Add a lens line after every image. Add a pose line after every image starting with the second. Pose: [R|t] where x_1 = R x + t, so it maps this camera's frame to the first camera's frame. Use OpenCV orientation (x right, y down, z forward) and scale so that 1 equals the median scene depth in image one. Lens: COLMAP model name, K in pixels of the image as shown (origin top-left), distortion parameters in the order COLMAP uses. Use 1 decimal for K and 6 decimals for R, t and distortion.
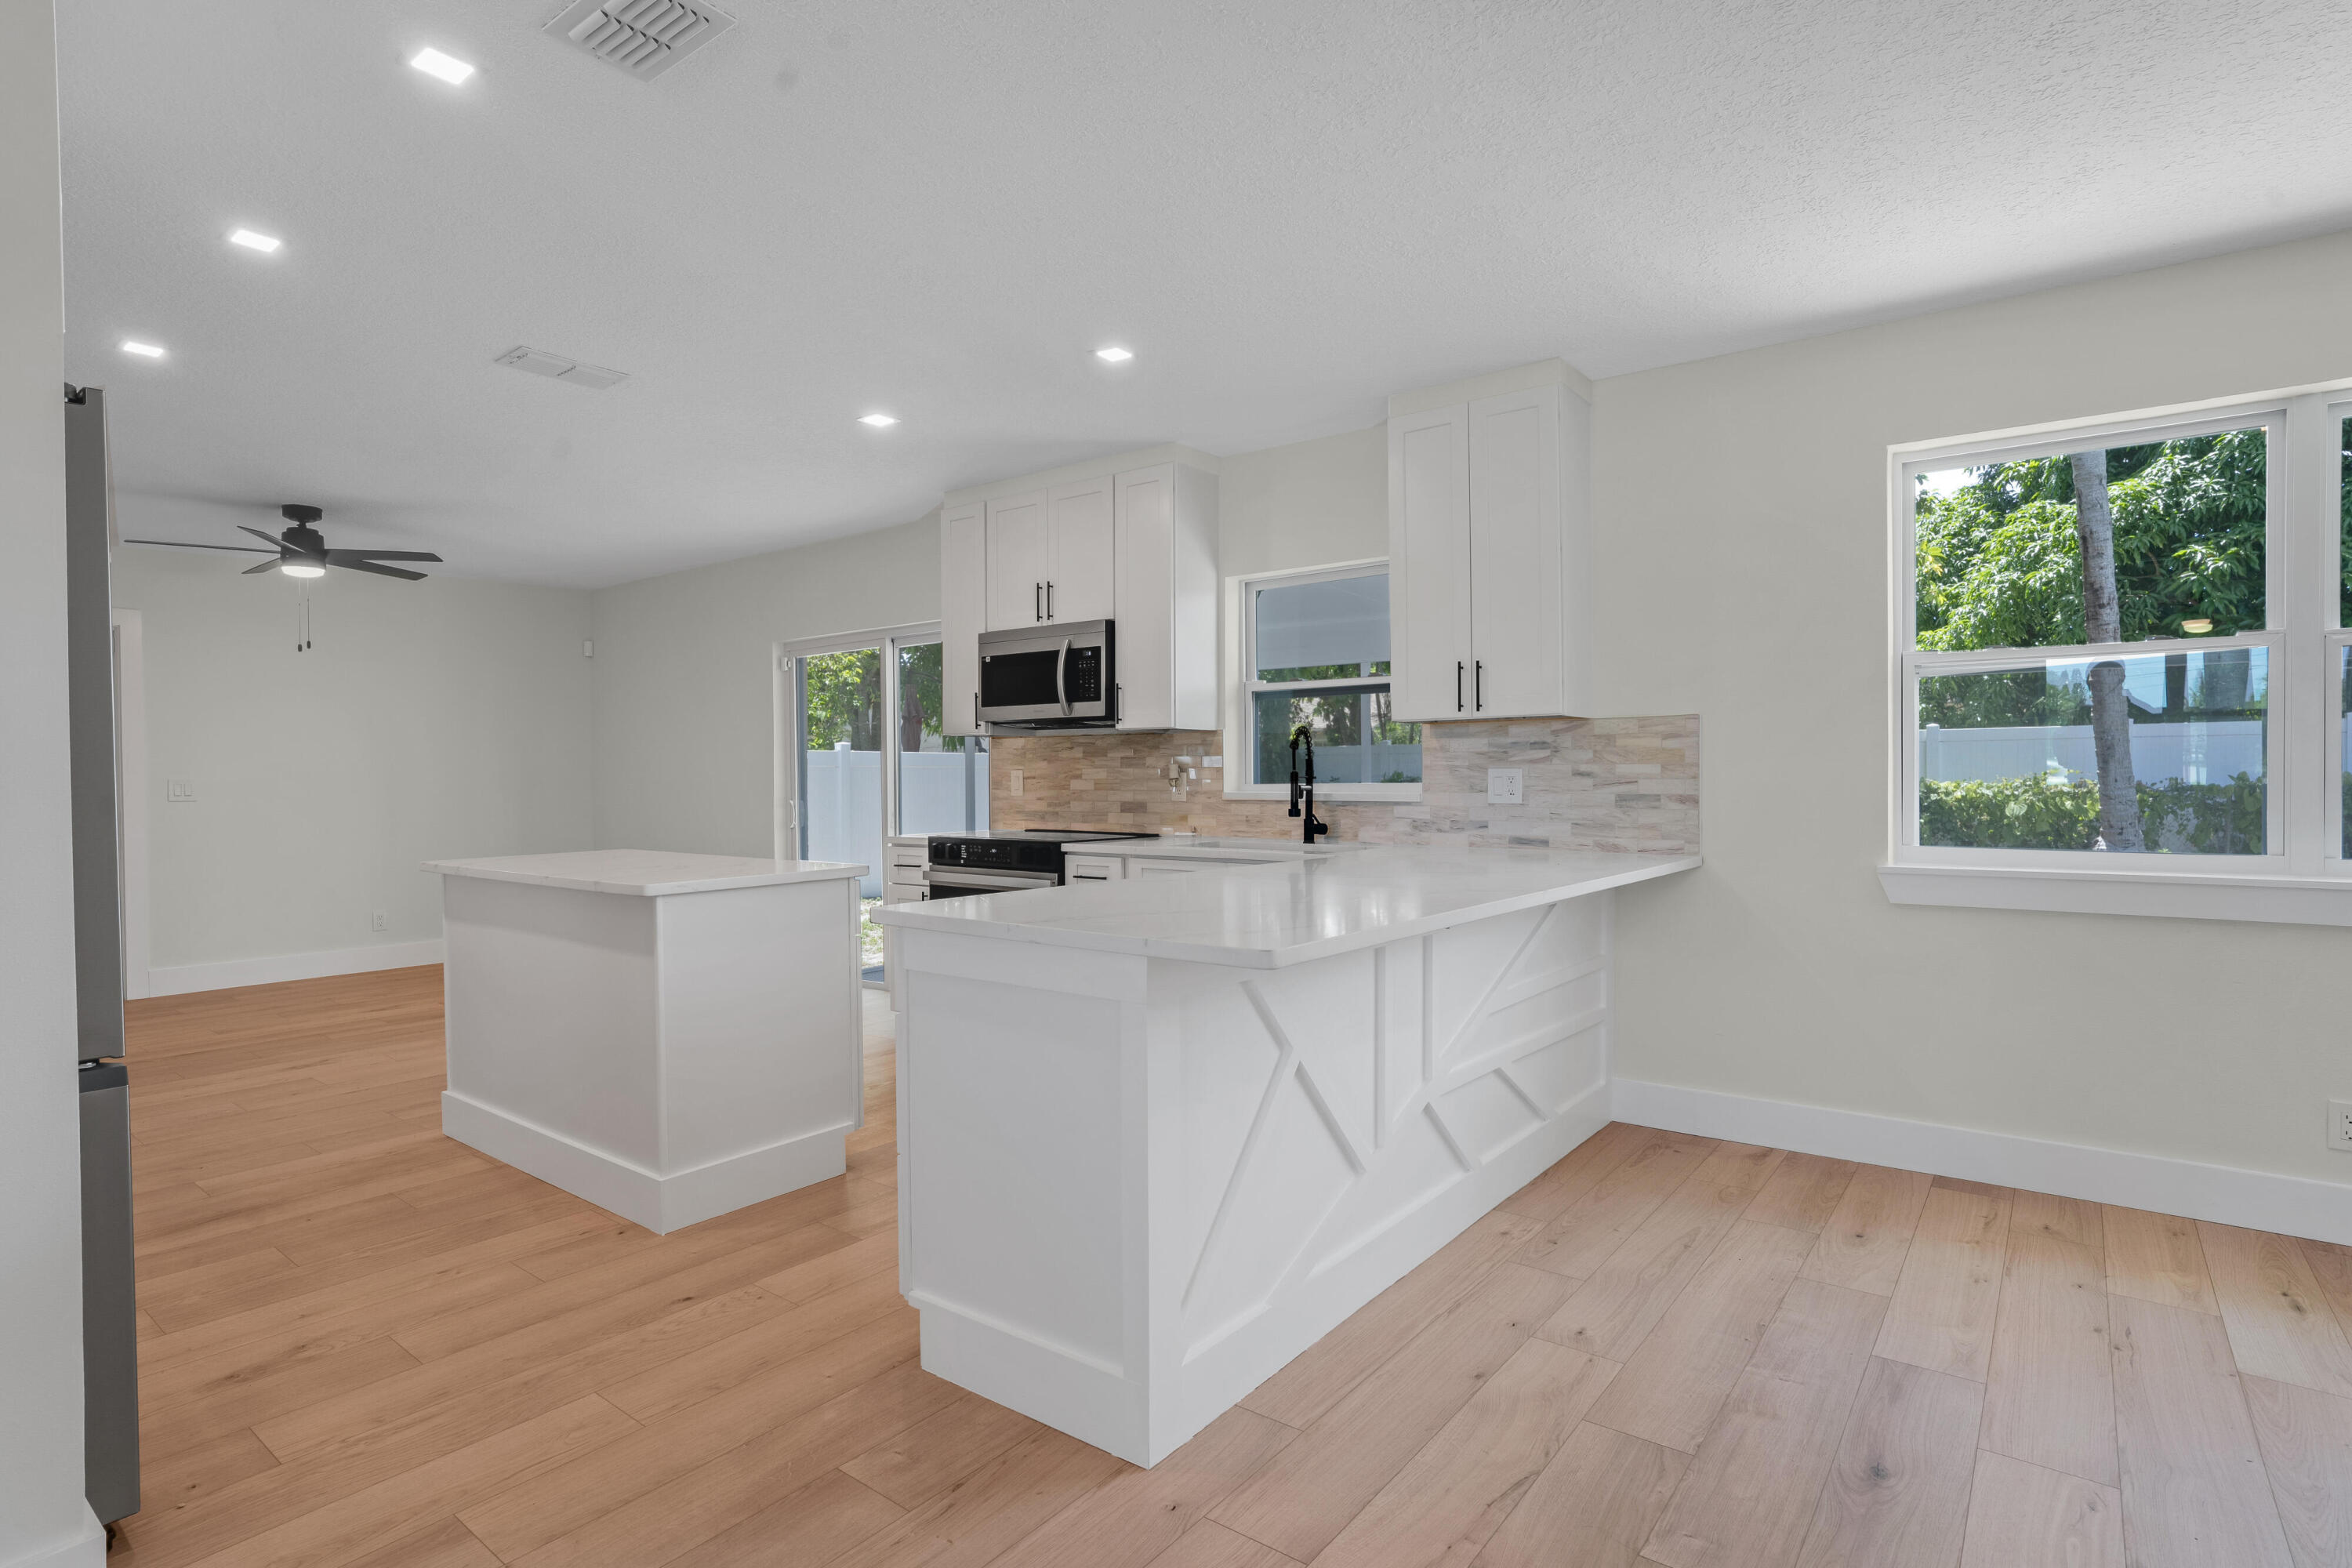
lens RADIAL K [[1171.4, 0, 1174.9], [0, 1171.4, 795.0], [0, 0, 1]] dist [-0.016222, 0.000380]
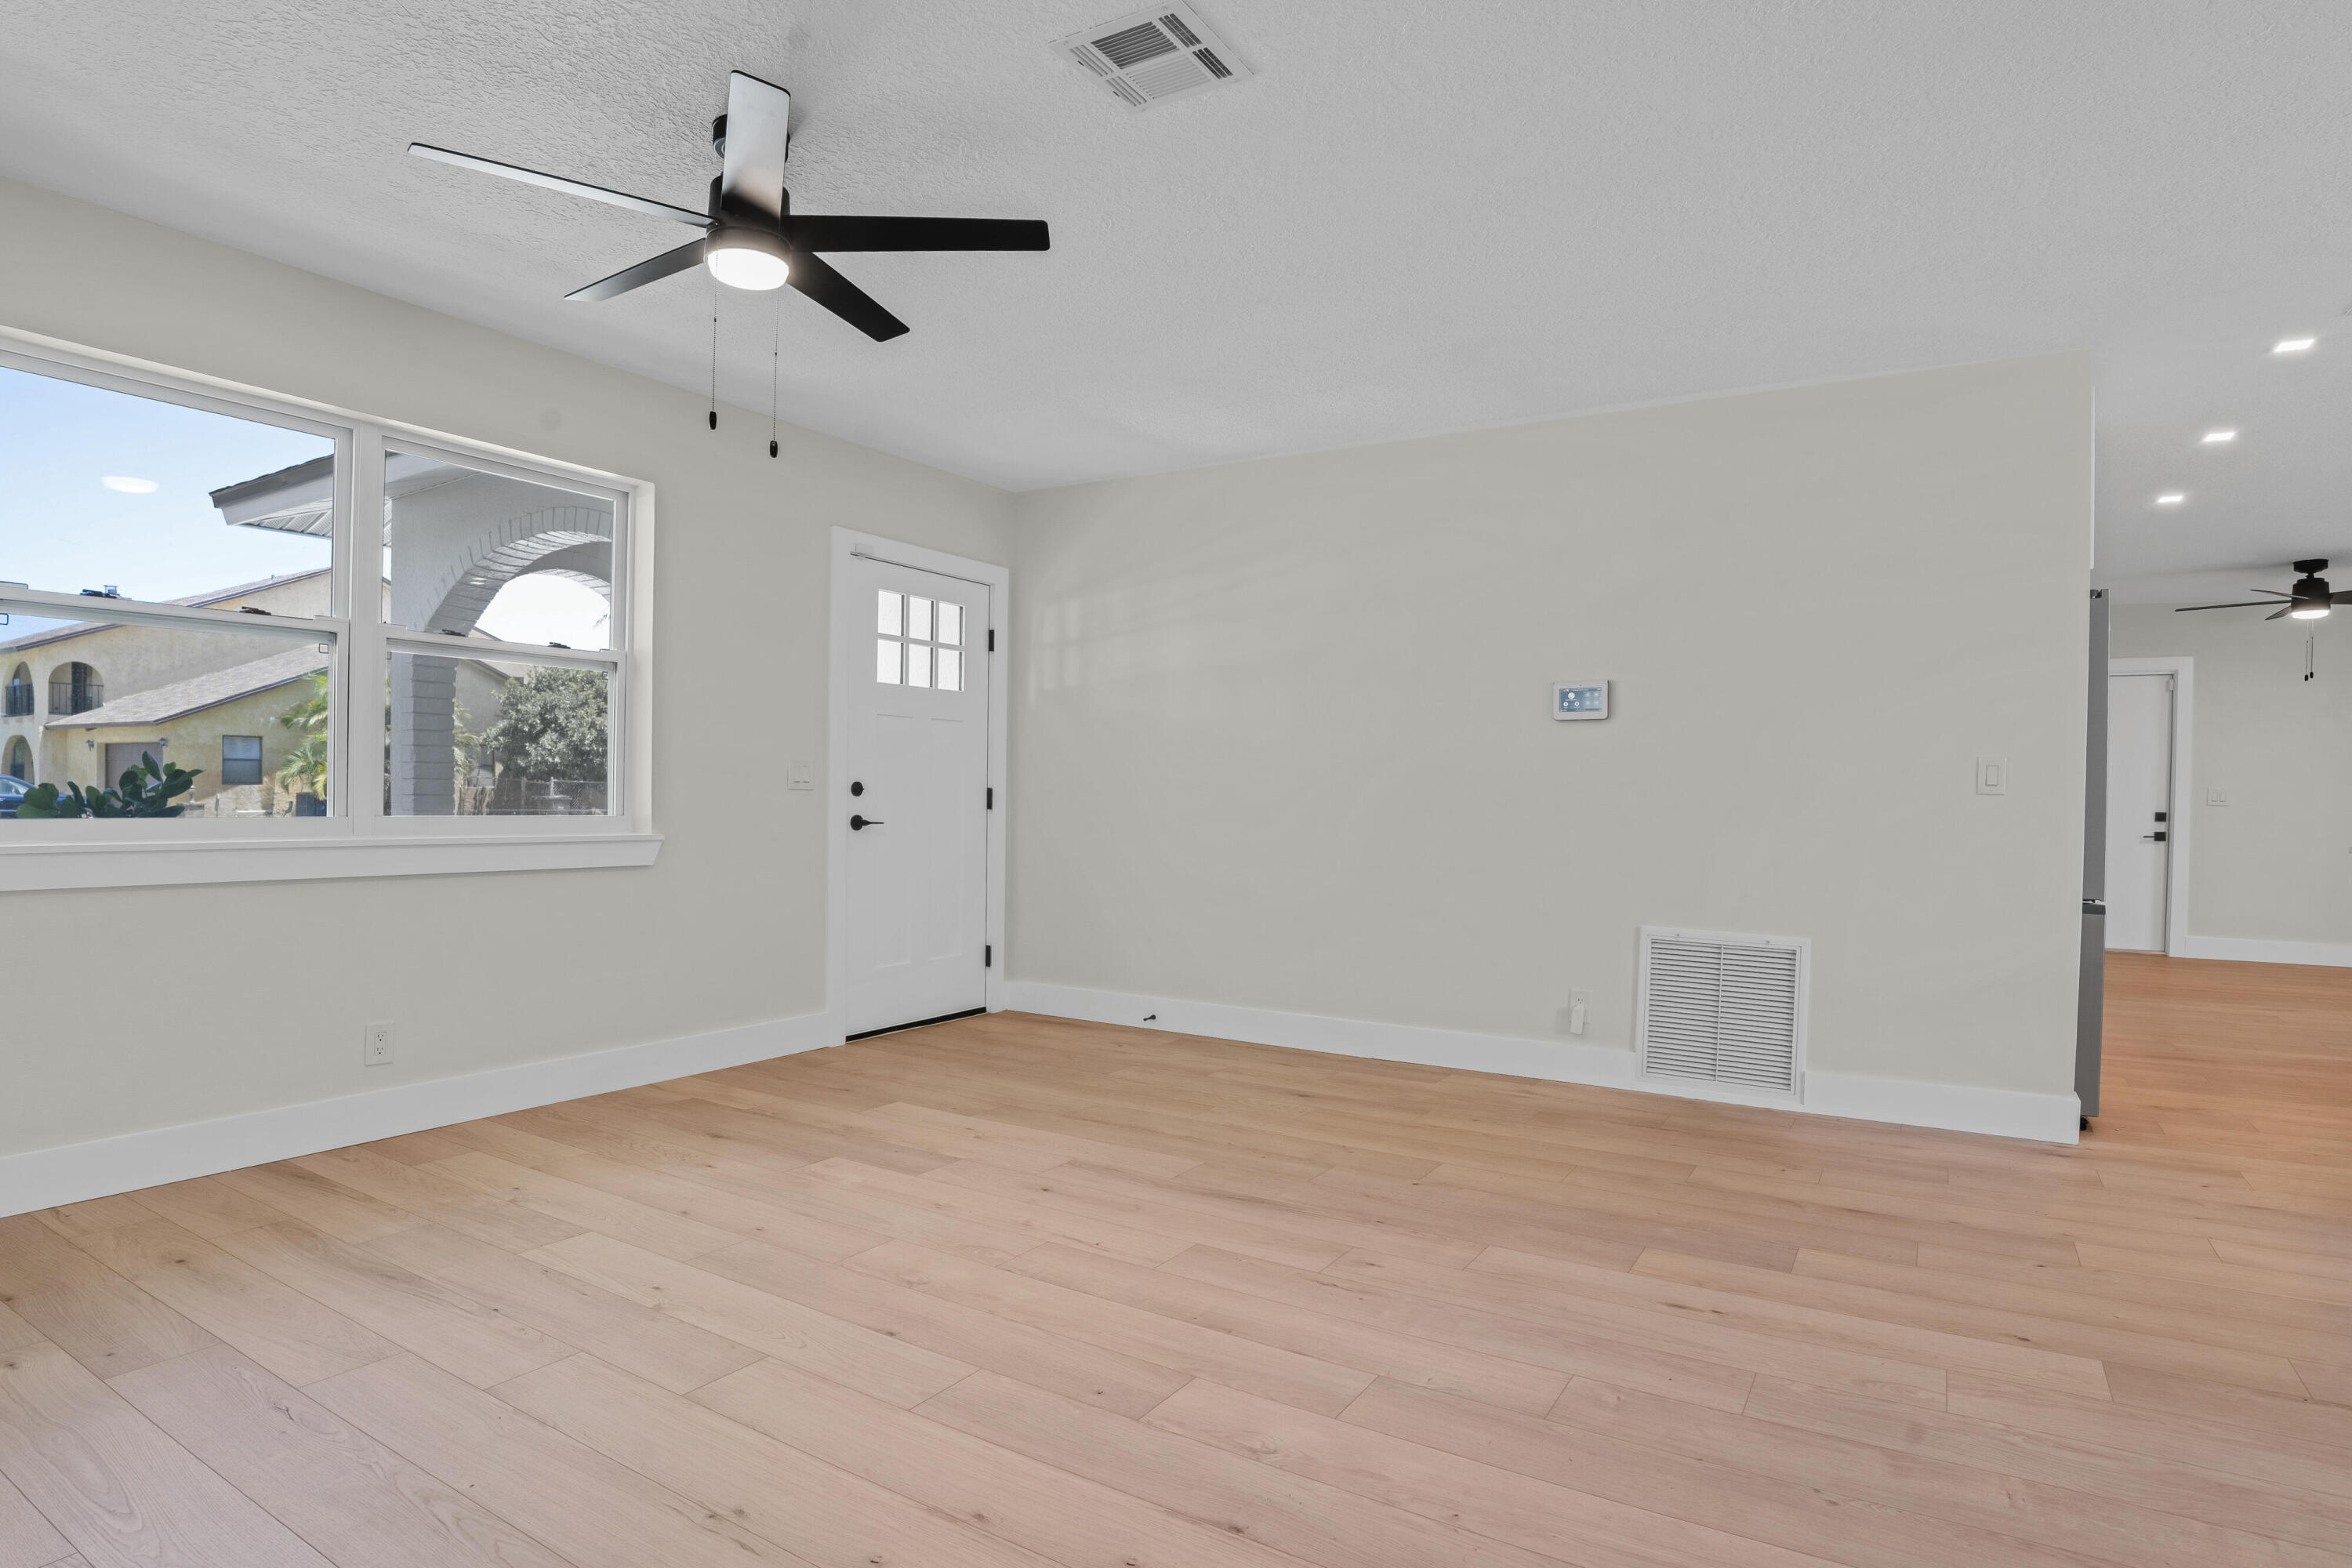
lens RADIAL K [[1242.6, 0, 1176.0], [0, 1242.6, 784.0], [0, 0, 1]] dist [-0.067438, 0.014294]
pose [[0.102584, 0.004483, -0.994714, 0.408520], [-0.032117, 0.999483, 0.001192, 0.023400], [0.994206, 0.031825, 0.102675, -0.343616]]
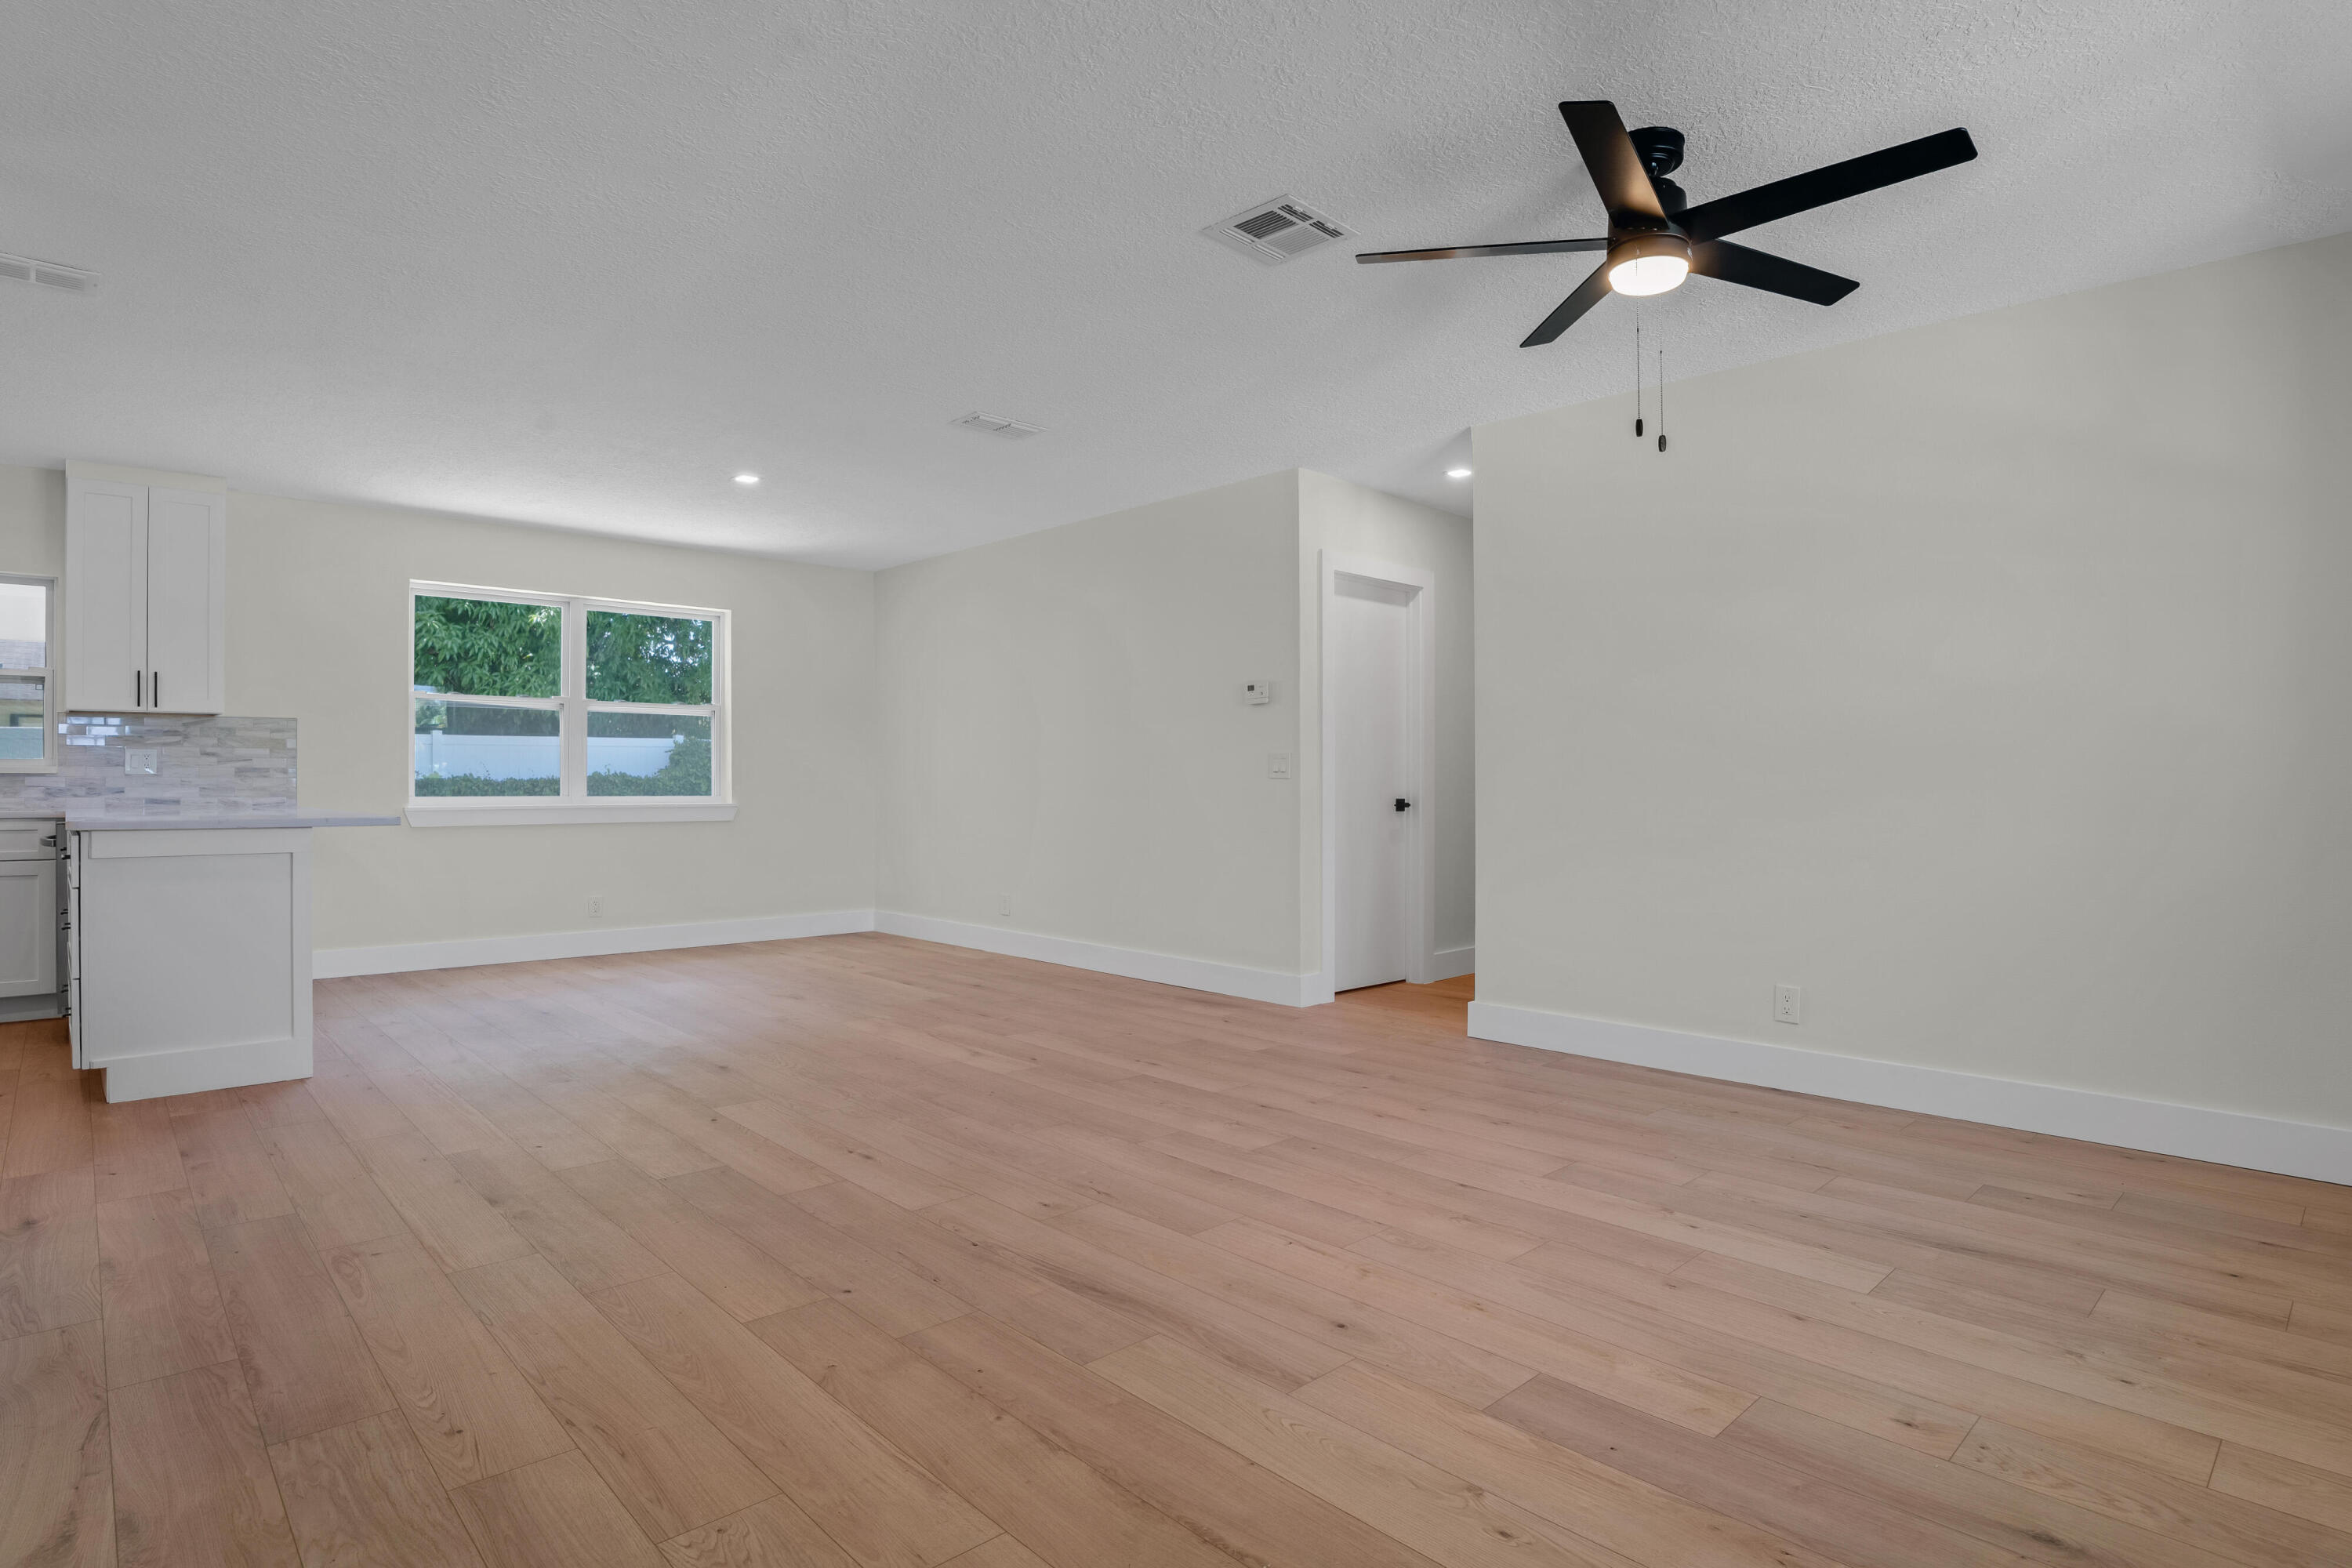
lens RADIAL K [[1226.5, 0, 1170.3], [0, 1226.5, 767.5], [0, 0, 1]] dist [-0.069504, 0.015736]
pose [[0.154025, 0.015219, 0.987950, -0.771817], [0.012905, 0.999765, -0.017413, 0.033678], [-0.987983, 0.015432, 0.153793, -0.348557]]
